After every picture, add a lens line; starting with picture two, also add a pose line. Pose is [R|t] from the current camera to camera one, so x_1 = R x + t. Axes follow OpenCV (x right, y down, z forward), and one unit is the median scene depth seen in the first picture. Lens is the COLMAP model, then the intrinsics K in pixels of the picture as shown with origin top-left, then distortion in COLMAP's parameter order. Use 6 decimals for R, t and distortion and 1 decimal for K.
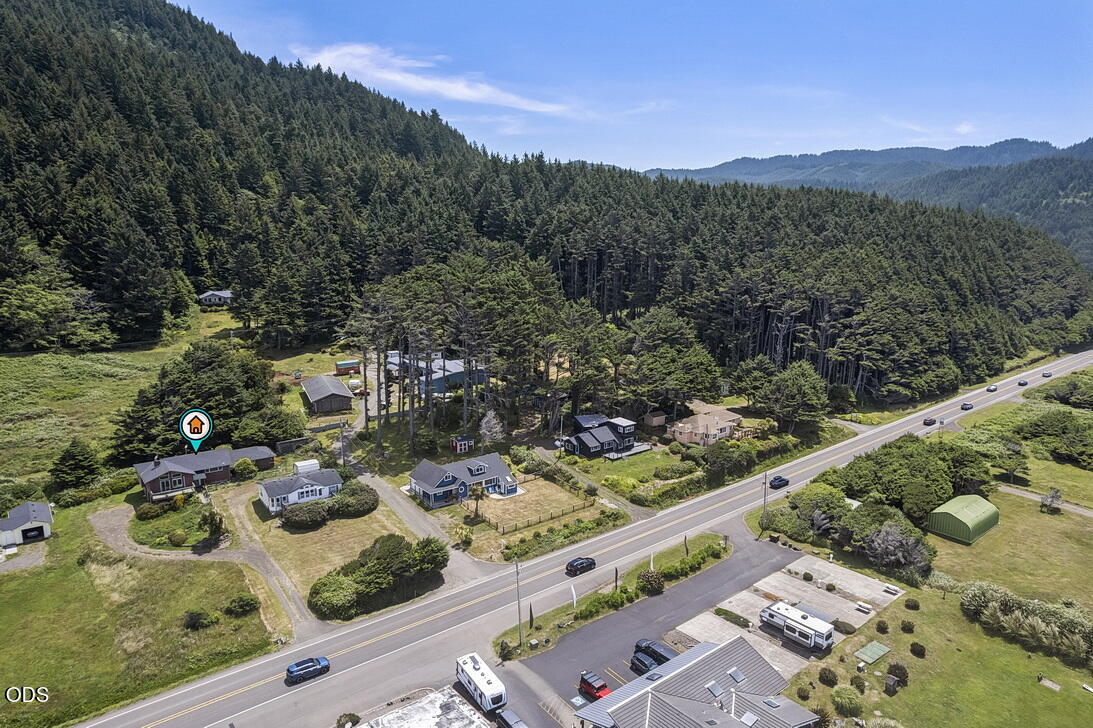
lens RADIAL K [[713.4, 0, 549.4], [0, 713.4, 362.0], [0, 0, 1]] dist [-0.070520, 0.061619]
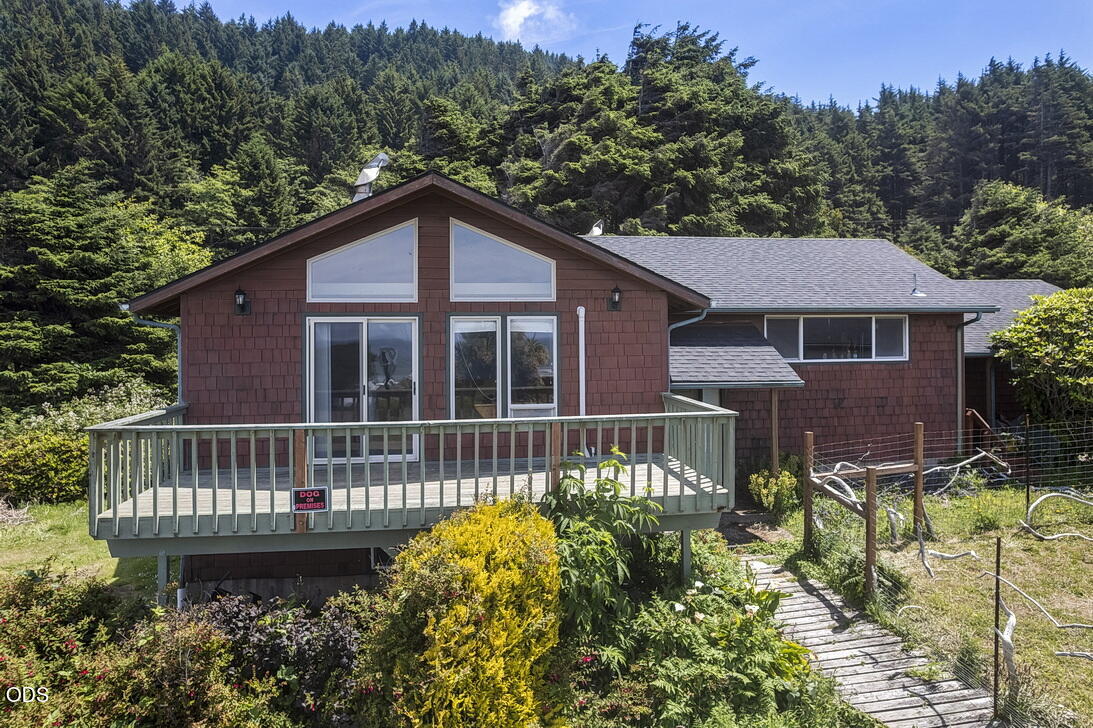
lens RADIAL K [[713.4, 0, 554.6], [0, 713.4, 345.6], [0, 0, 1]] dist [-0.070520, 0.061619]
pose [[0.880297, -0.006176, -0.474382, -0.450411], [-0.076221, 0.985085, -0.154264, 0.167546], [0.468260, 0.171956, 0.866697, 0.862388]]
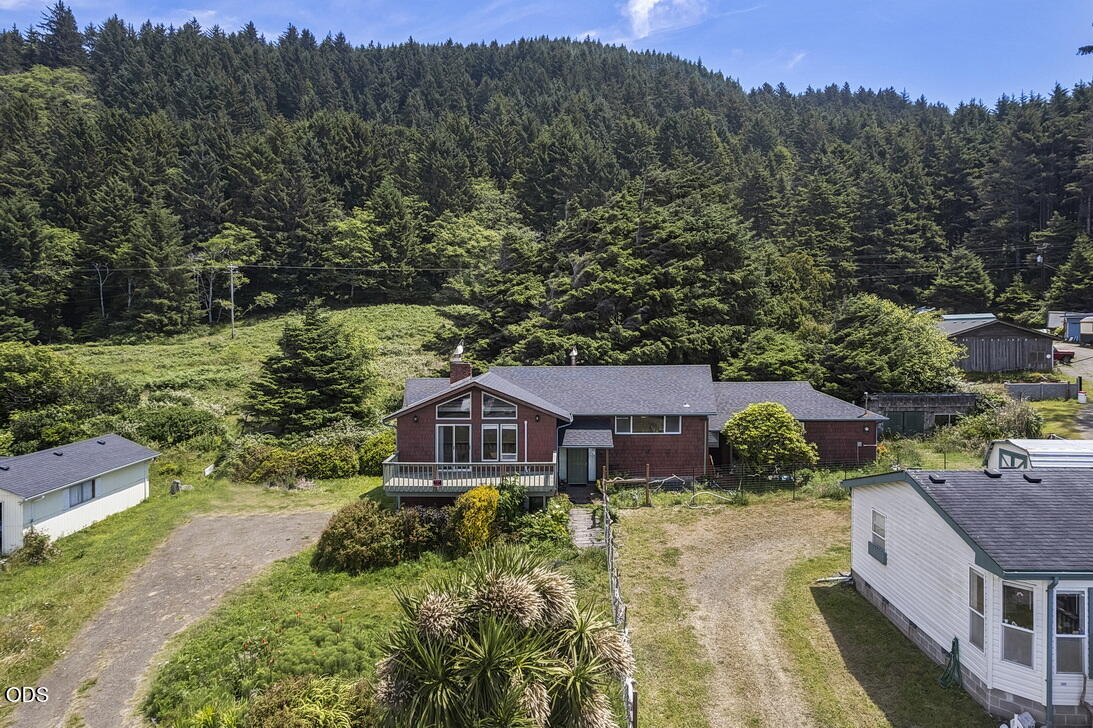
lens RADIAL K [[713.4, 0, 552.6], [0, 713.4, 335.4], [0, 0, 1]] dist [-0.070520, 0.061619]
pose [[0.794093, 0.001278, -0.607795, -0.339526], [-0.107241, 0.984603, -0.138043, 0.154822], [0.598261, 0.174799, 0.782004, 0.752601]]
